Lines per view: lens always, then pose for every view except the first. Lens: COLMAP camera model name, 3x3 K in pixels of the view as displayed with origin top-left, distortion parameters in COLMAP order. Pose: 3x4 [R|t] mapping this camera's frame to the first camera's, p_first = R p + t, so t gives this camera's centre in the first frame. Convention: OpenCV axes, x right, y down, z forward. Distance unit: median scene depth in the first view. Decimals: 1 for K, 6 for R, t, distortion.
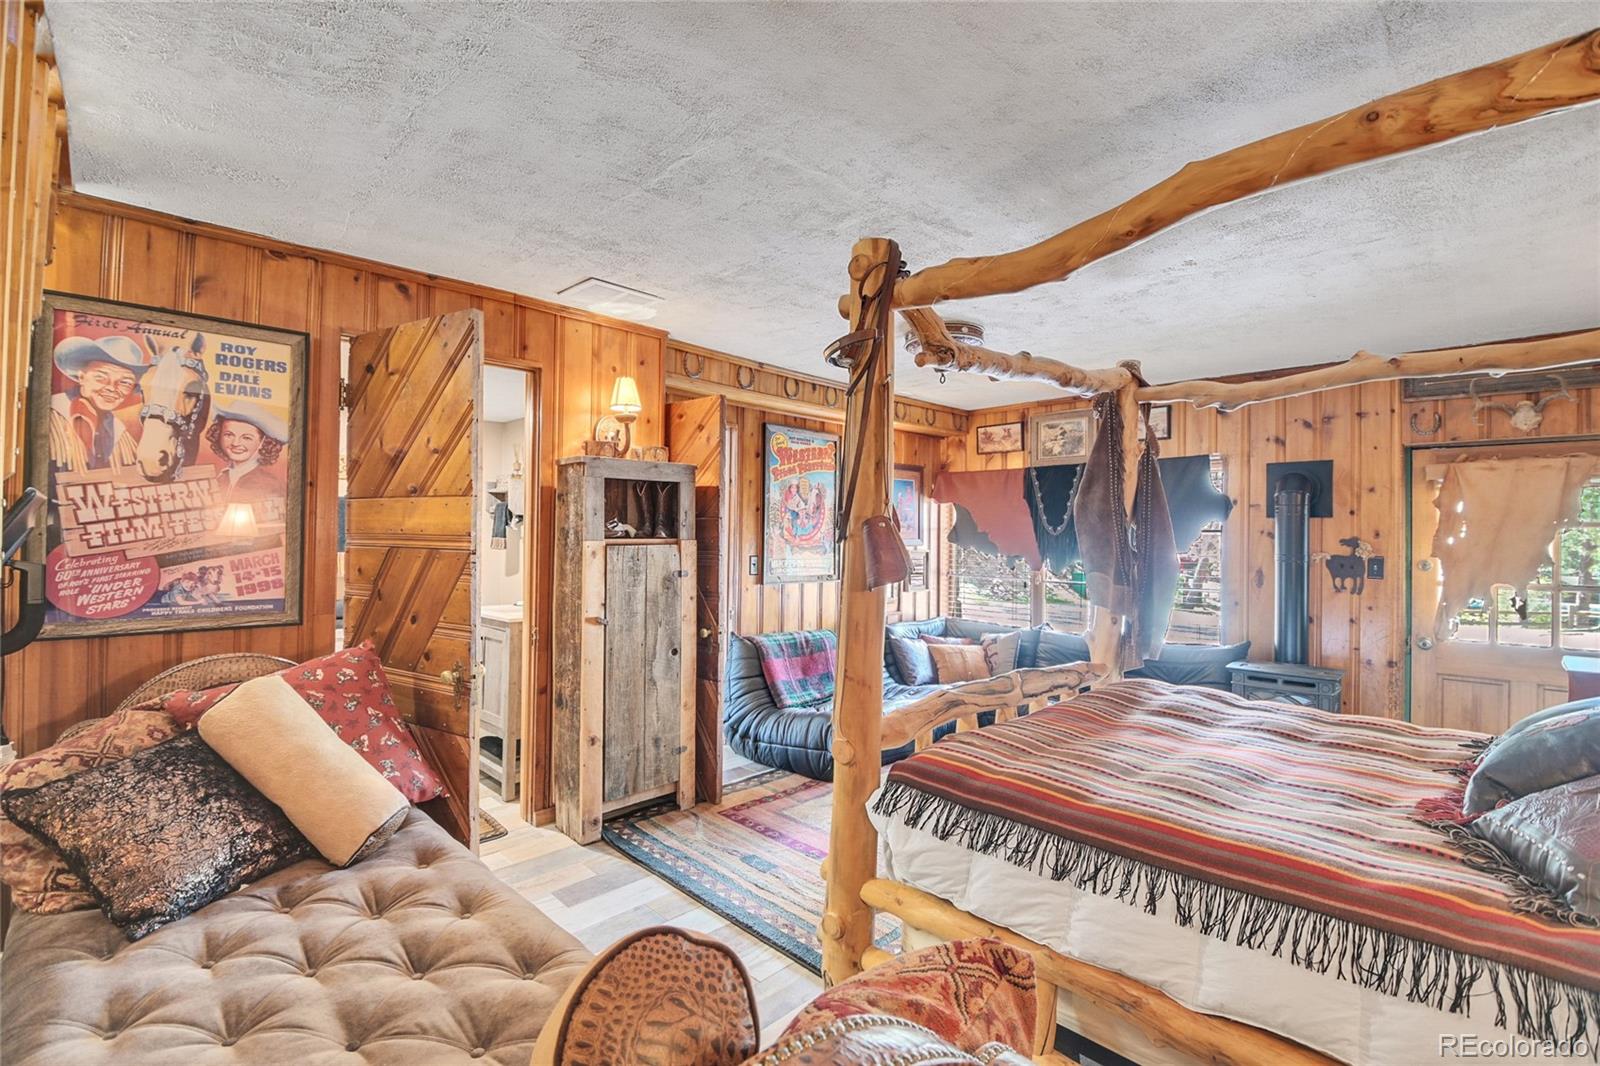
lens RADIAL K [[702.6, 0, 796.3], [0, 702.6, 532.0], [0, 0, 1]] dist [-0.036849, -0.002169]
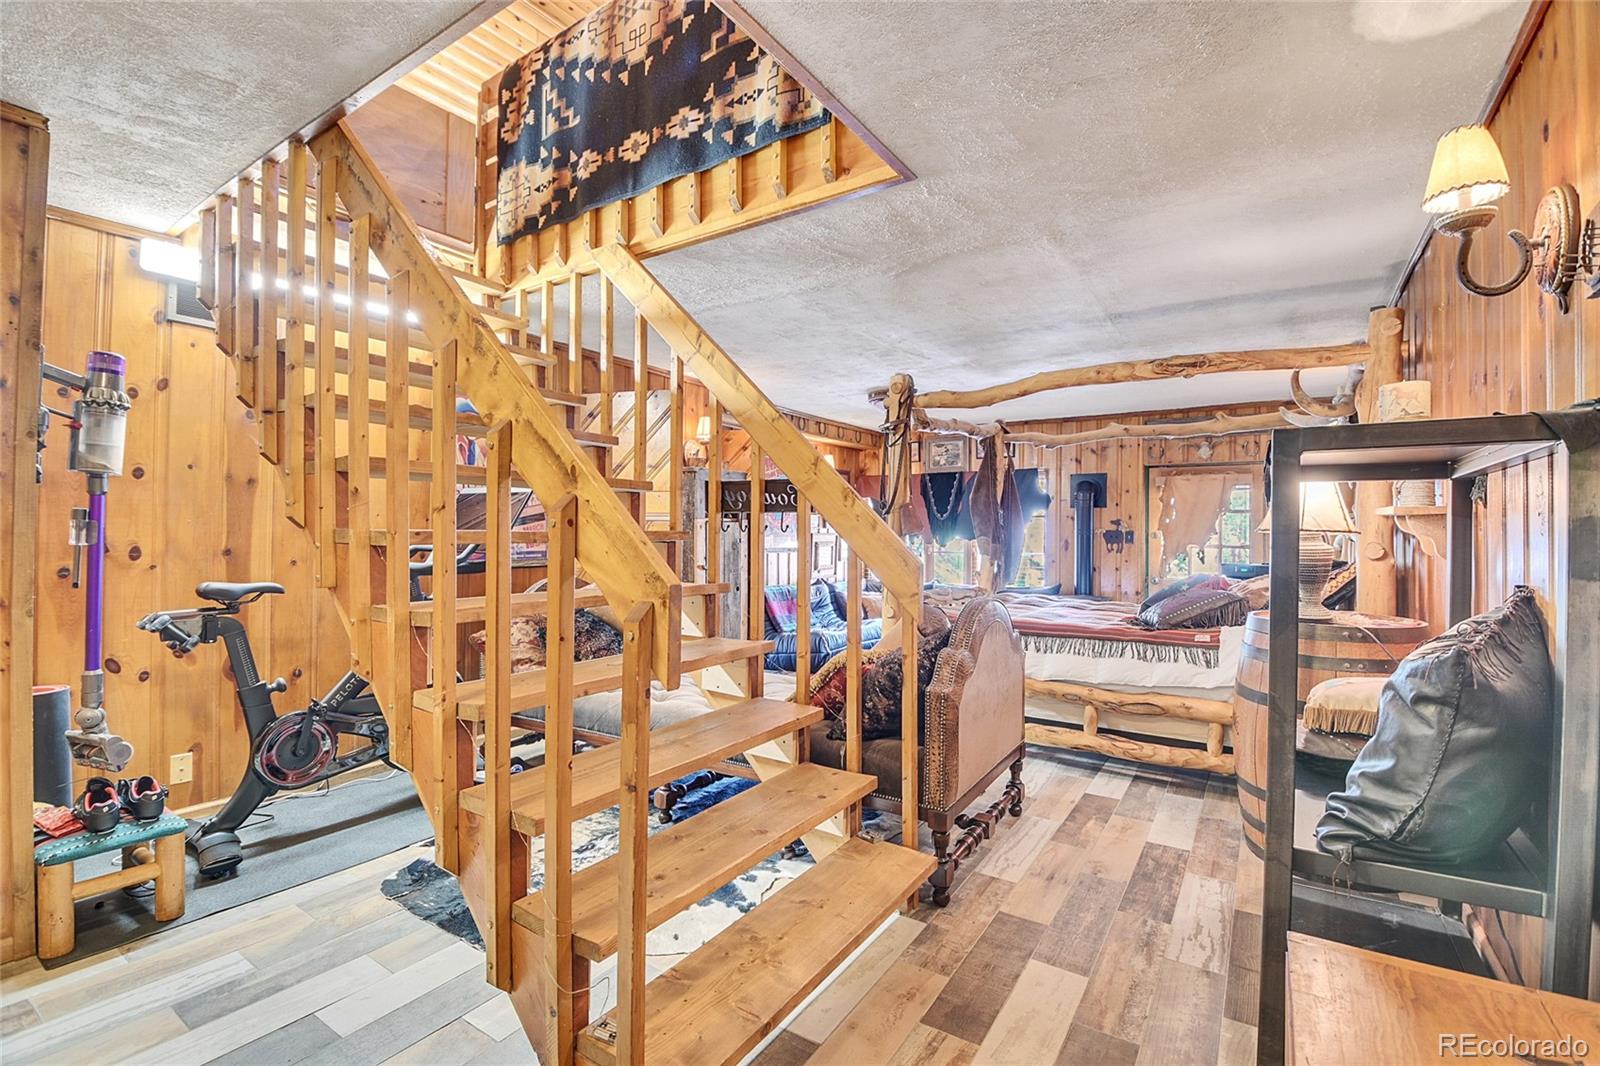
lens RADIAL K [[702.6, 0, 801.0], [0, 702.6, 533.0], [0, 0, 1]] dist [-0.036849, -0.002169]
pose [[0.975737, -0.004062, 0.218908, -0.327775], [0.002133, 0.999957, 0.009048, 0.024747], [-0.218935, -0.008361, 0.975704, -0.512654]]
